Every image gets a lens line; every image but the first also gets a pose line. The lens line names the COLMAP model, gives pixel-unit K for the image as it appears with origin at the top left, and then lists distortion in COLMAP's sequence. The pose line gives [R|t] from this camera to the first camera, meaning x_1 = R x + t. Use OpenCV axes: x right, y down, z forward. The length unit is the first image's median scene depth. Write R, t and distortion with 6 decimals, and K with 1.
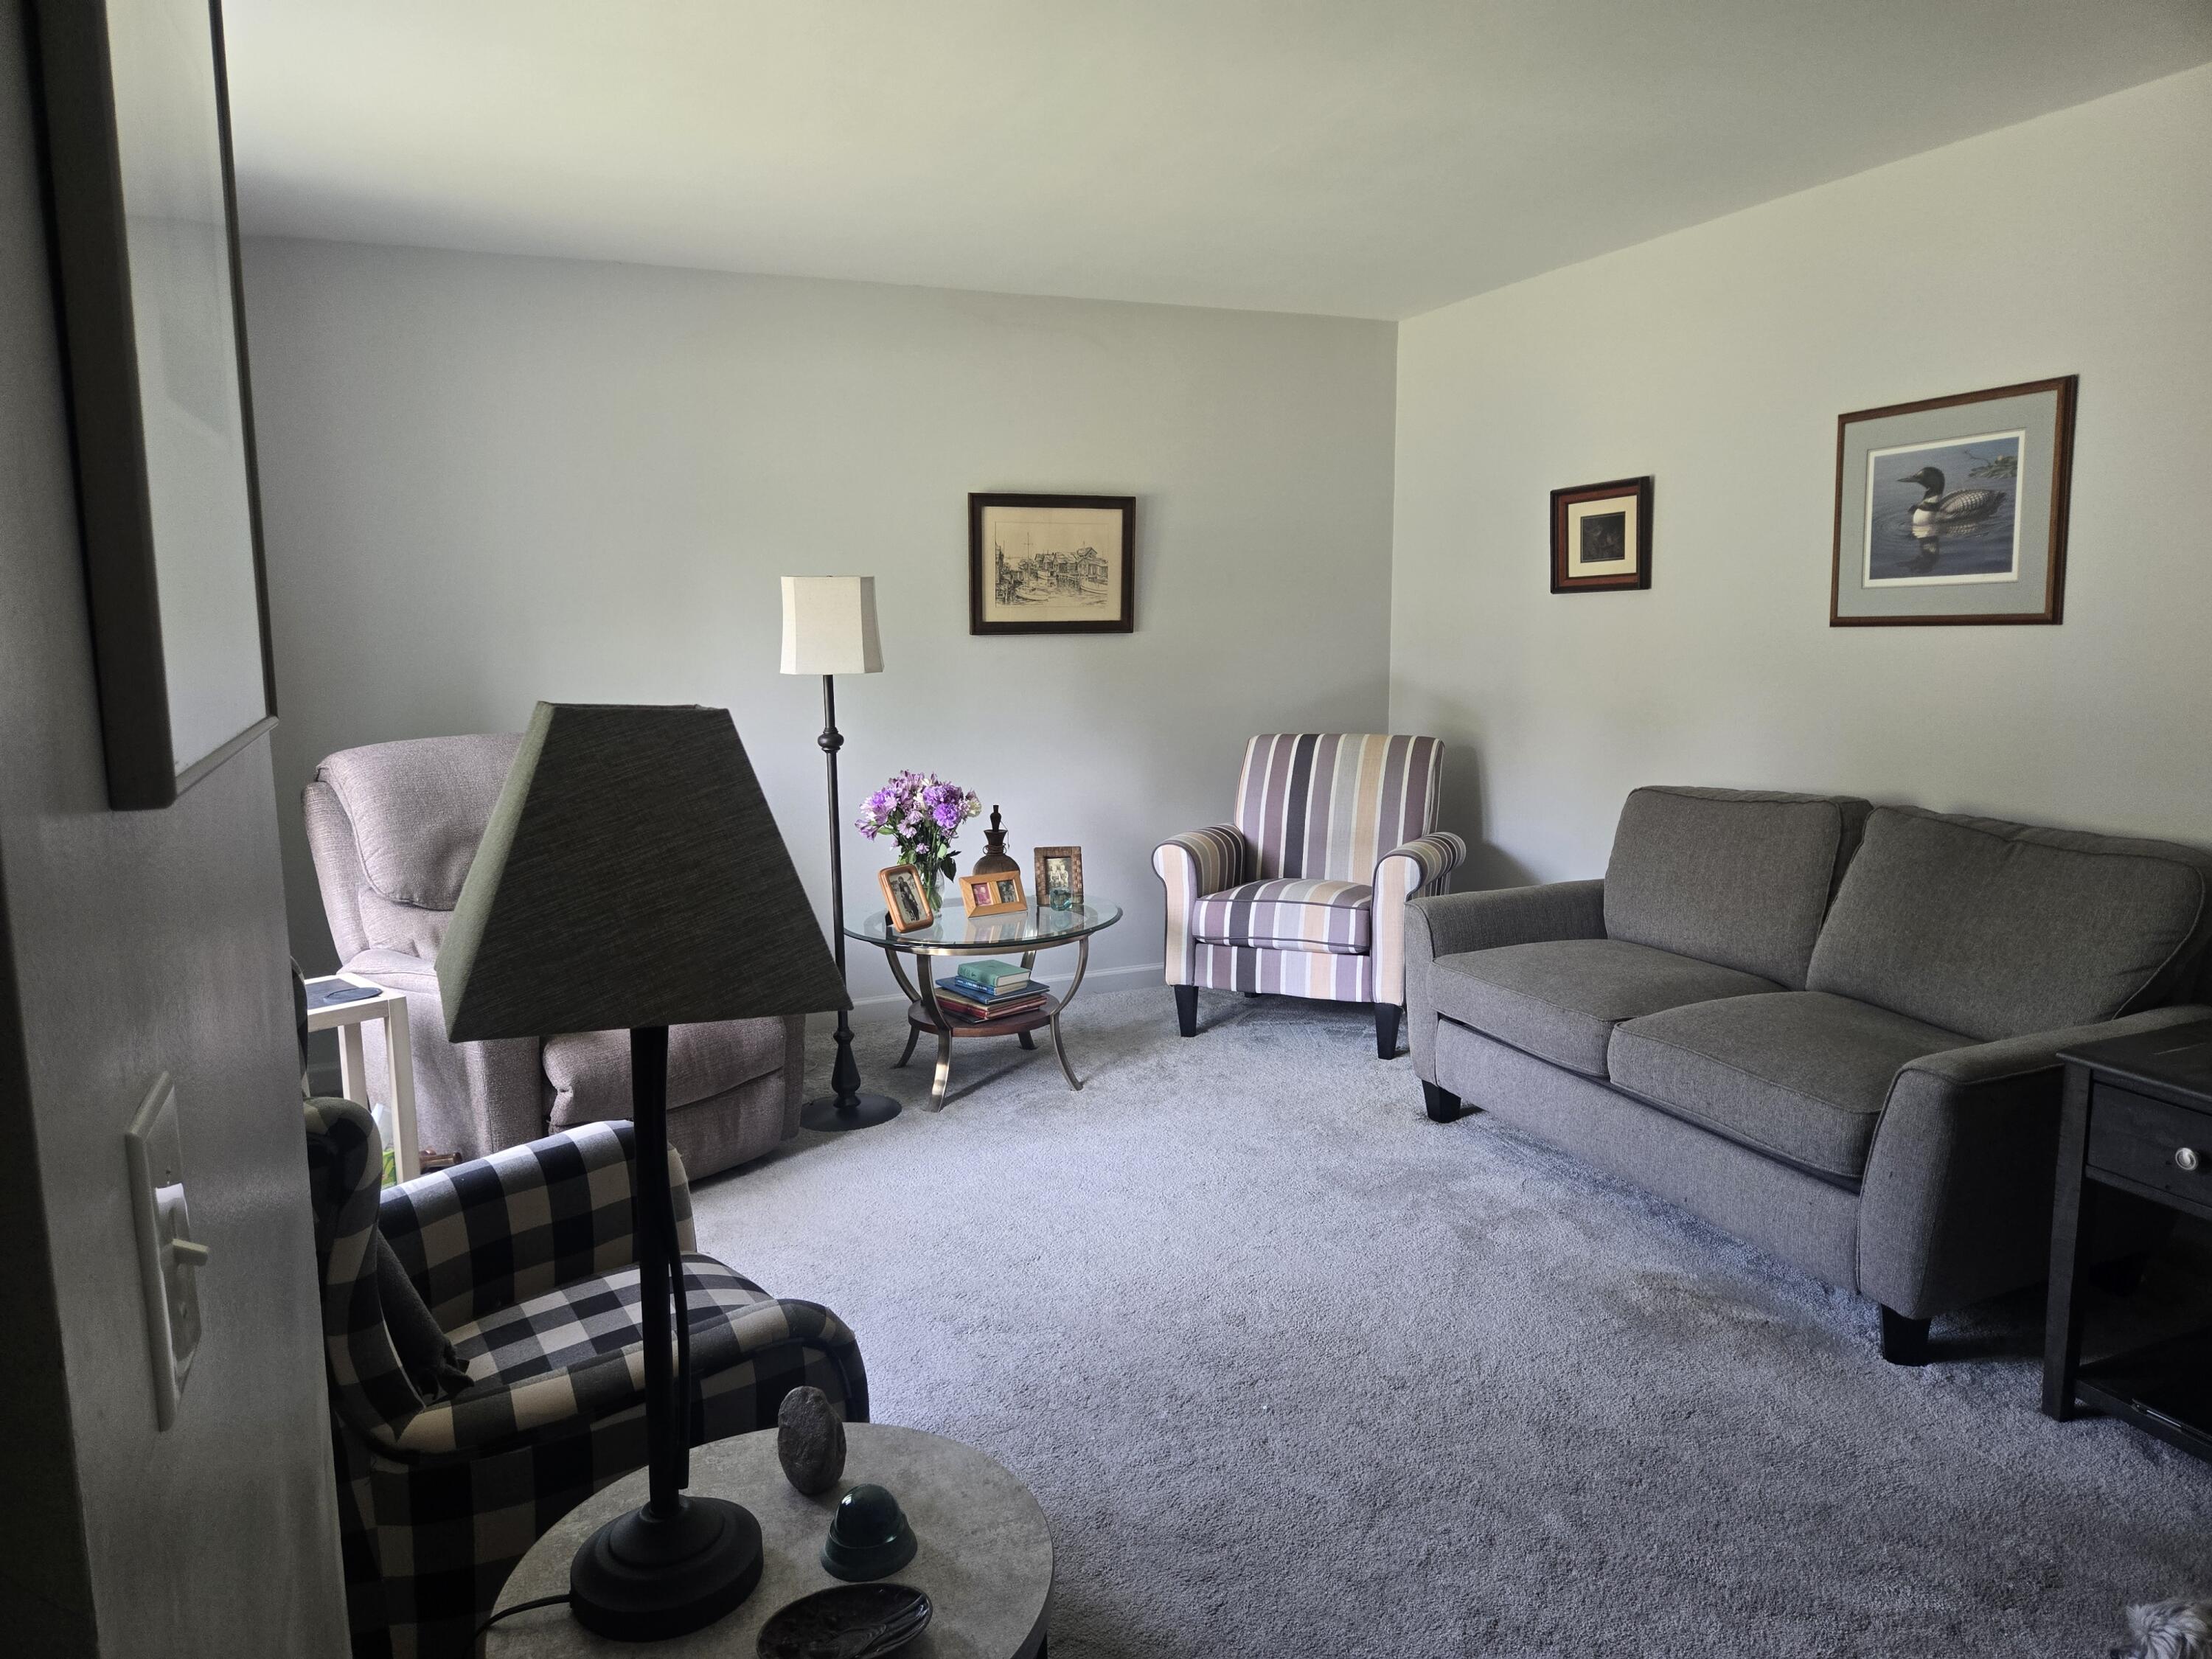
lens RADIAL K [[1460.8, 0, 1090.6], [0, 1460.8, 812.0], [0, 0, 1]] dist [0.047044, -0.044815]
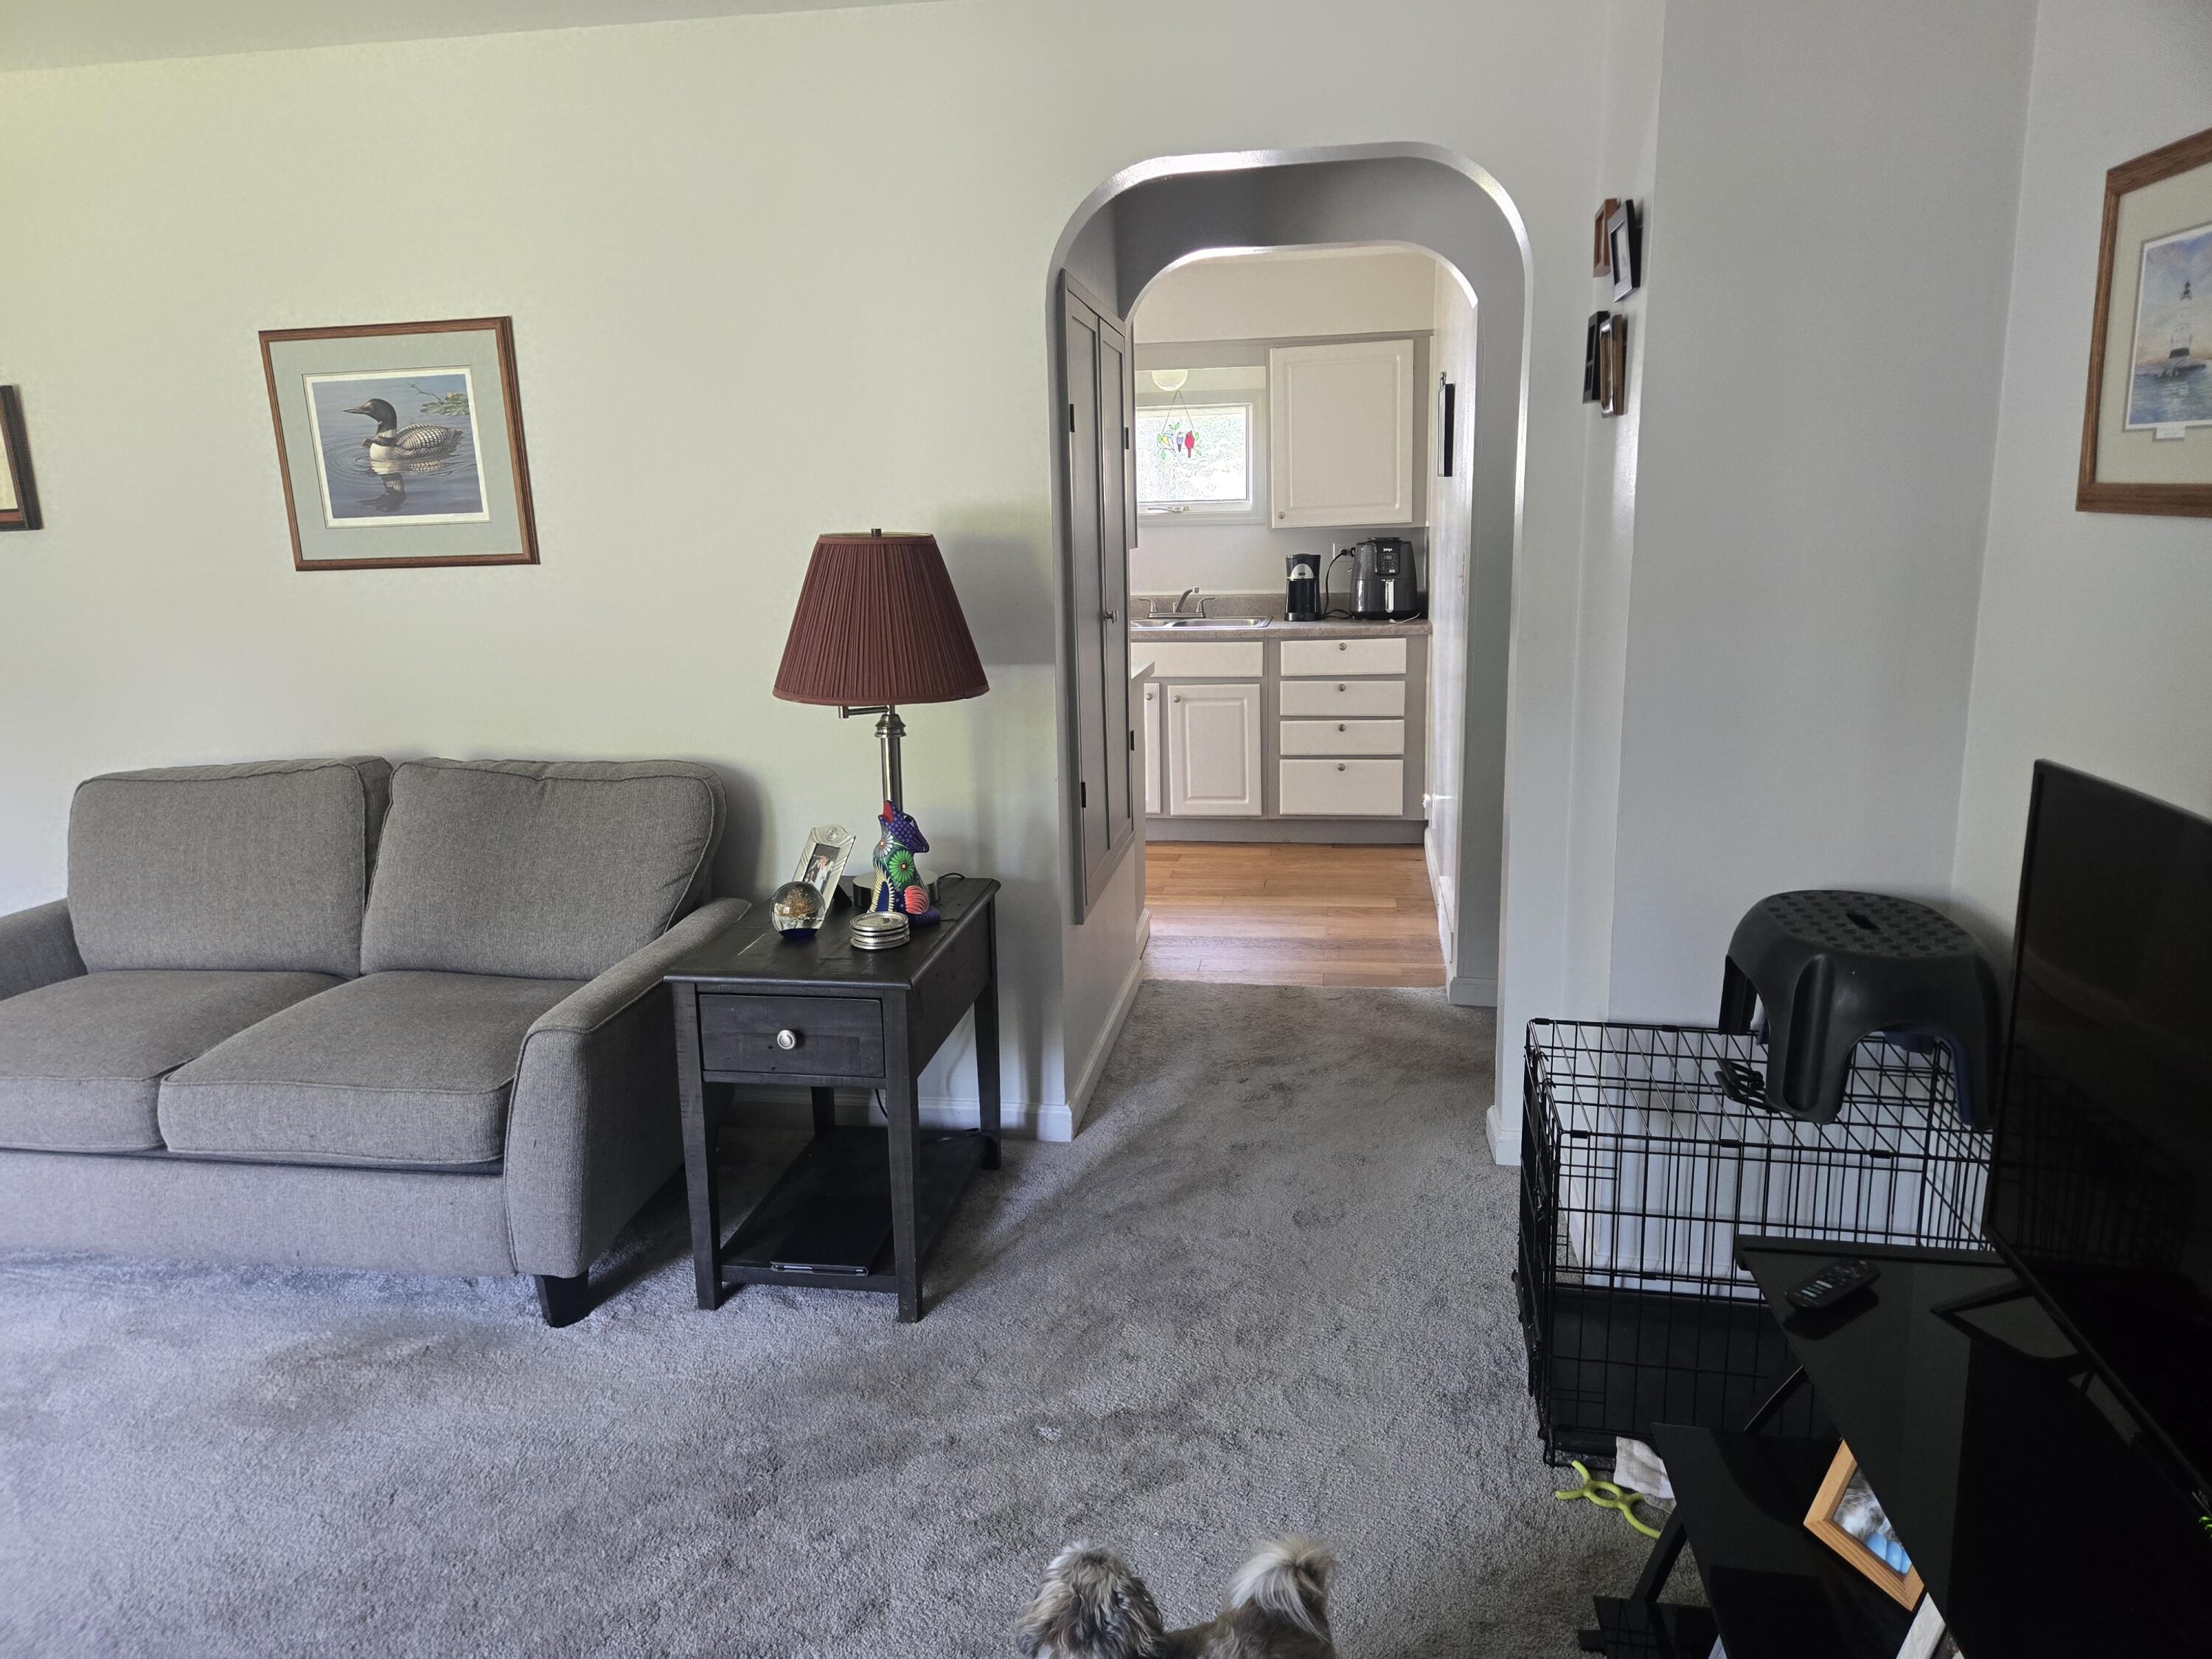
lens RADIAL K [[1460.8, 0, 1069.2], [0, 1460.8, 812.8], [0, 0, 1]] dist [0.047044, -0.044815]
pose [[0.520399, -0.165019, 0.837827, -0.034313], [0.134529, 0.984741, 0.110395, -0.019741], [-0.843260, 0.055263, 0.534658, 0.150649]]
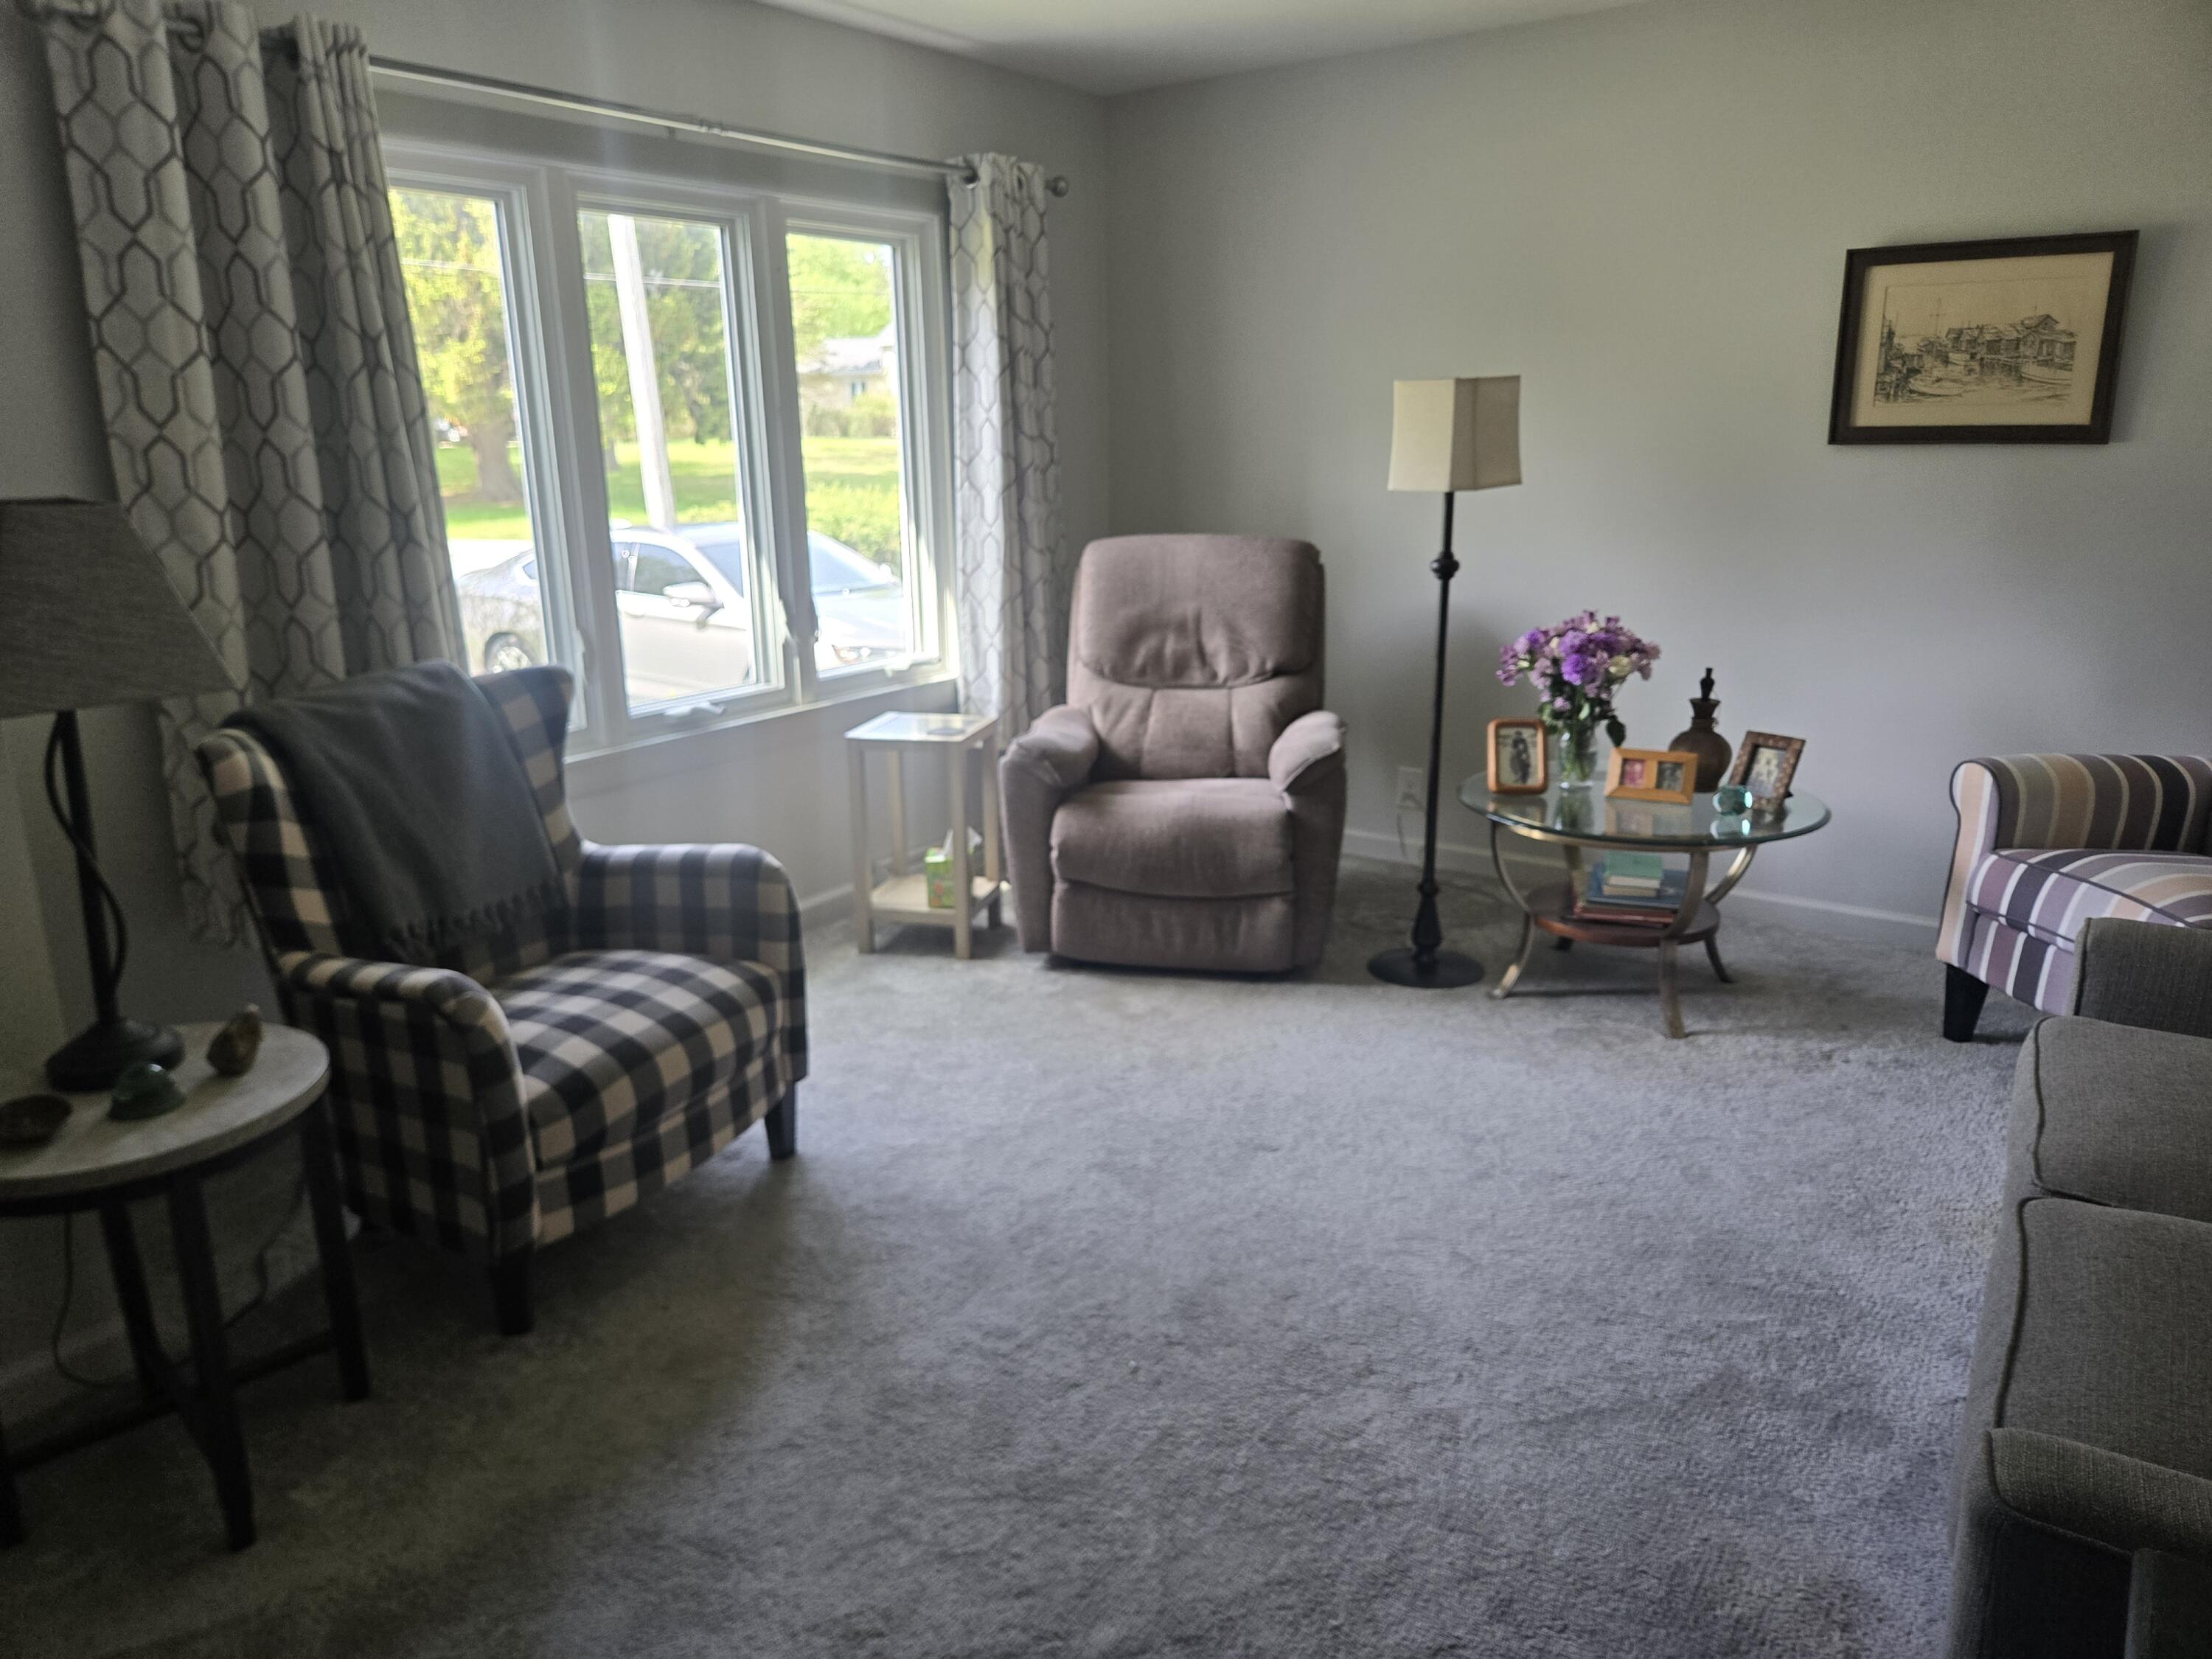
lens RADIAL K [[1460.8, 0, 1092.6], [0, 1460.8, 817.5], [0, 0, 1]] dist [0.047044, -0.044815]
pose [[0.530994, 0.225038, -0.816948, 0.595553], [-0.109957, 0.974239, 0.196897, -0.064456], [0.840211, -0.014723, 0.542059, 0.407821]]
